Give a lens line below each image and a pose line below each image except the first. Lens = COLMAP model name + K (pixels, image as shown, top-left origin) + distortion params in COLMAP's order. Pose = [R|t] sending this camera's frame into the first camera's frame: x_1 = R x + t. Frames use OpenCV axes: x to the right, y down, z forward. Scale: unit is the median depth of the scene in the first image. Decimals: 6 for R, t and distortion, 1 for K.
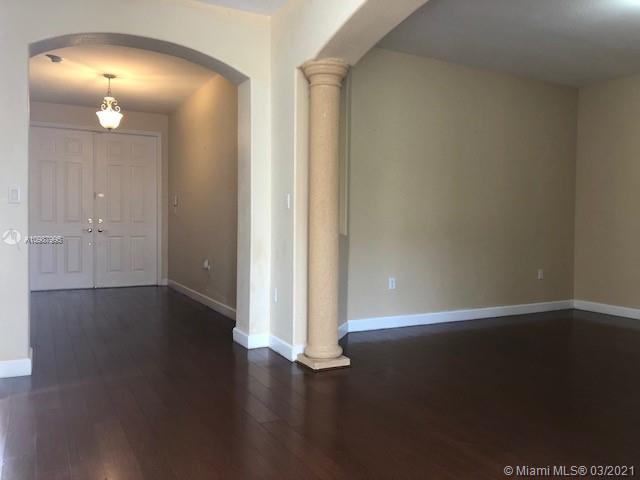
lens RADIAL K [[522.3, 0, 320.1], [0, 522.3, 240.4], [0, 0, 1]] dist [0.056338, -0.060702]
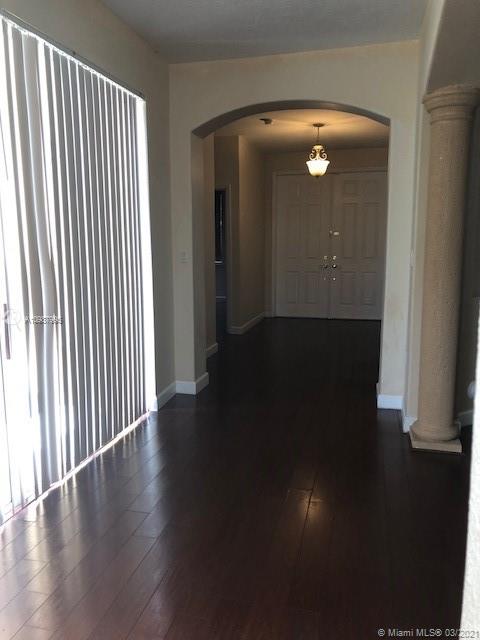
lens RADIAL K [[522.3, 0, 236.6], [0, 522.3, 316.9], [0, 0, 1]] dist [0.056338, -0.060702]
pose [[0.734996, 0.086816, -0.672490, 0.243947], [-0.011517, 0.993225, 0.115634, -0.055013], [0.677973, -0.077245, 0.731017, 0.098350]]
